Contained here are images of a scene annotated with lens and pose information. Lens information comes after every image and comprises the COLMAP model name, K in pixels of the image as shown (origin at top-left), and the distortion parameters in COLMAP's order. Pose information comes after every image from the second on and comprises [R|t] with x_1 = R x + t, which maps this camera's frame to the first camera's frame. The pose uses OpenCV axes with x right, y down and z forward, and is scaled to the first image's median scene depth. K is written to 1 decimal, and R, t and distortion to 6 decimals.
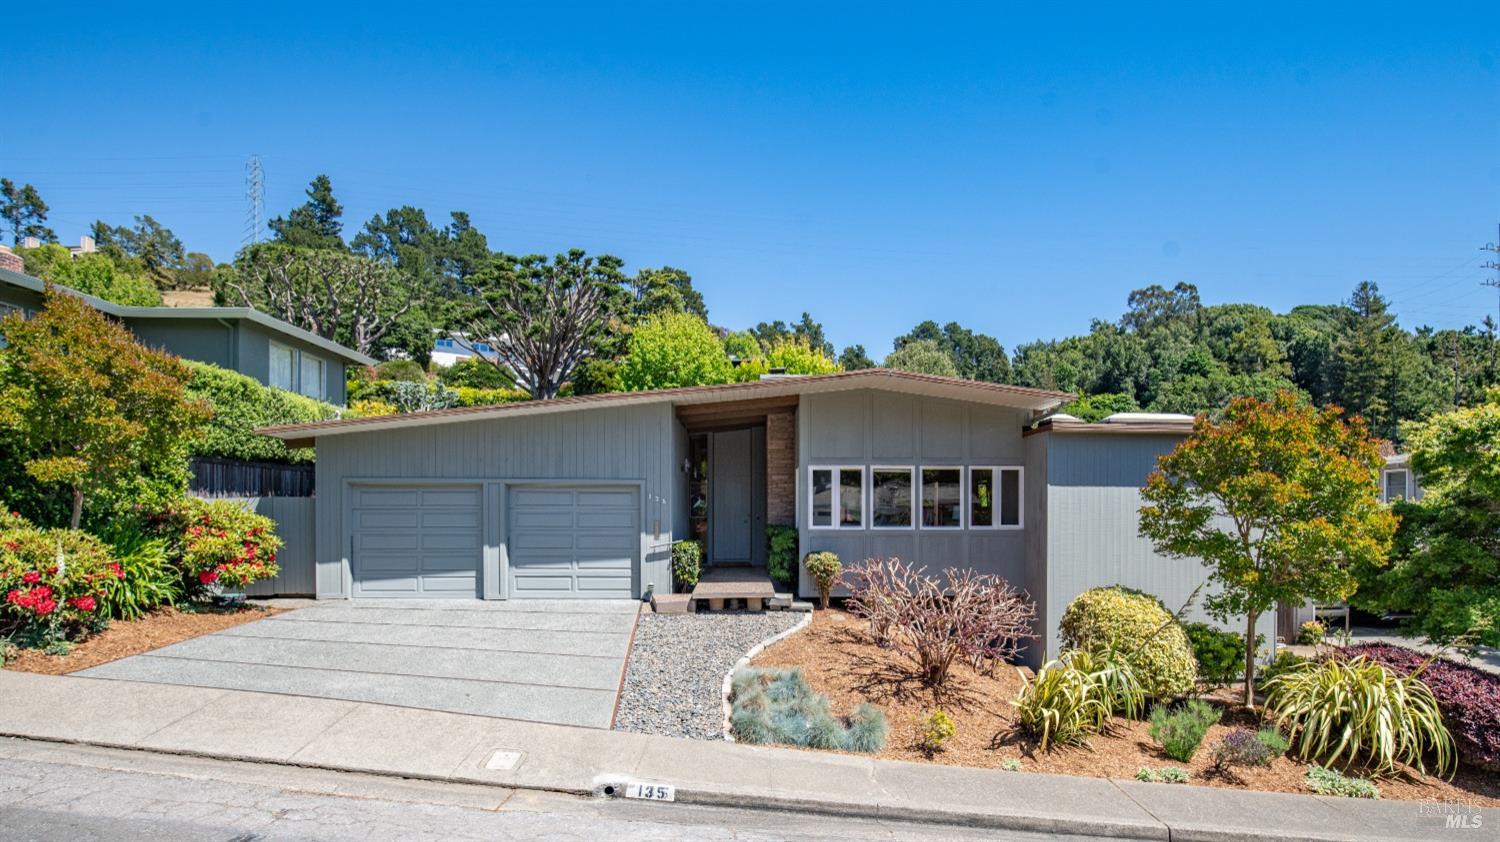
lens RADIAL K [[689.5, 0, 750.0], [0, 689.5, 421.0], [0, 0, 1]] dist [-0.000327, -0.000041]
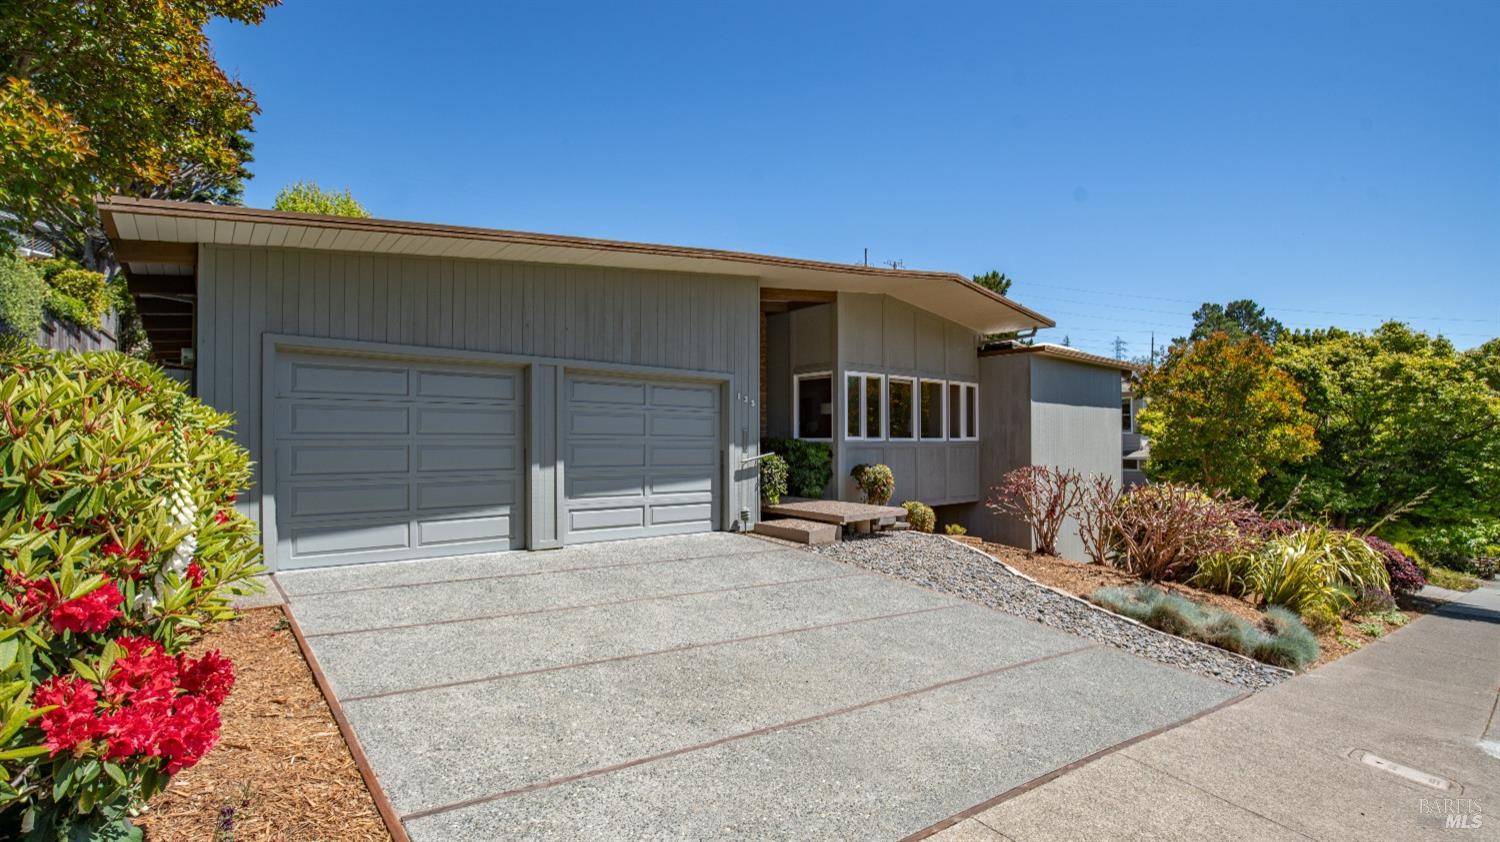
lens RADIAL K [[689.5, 0, 750.0], [0, 689.5, 421.0], [0, 0, 1]] dist [-0.000327, -0.000041]
pose [[0.786262, 0.019105, 0.617597, -0.607448], [-0.093093, 0.991775, 0.087837, 0.067922], [-0.610840, -0.126557, 0.781574, 0.396008]]
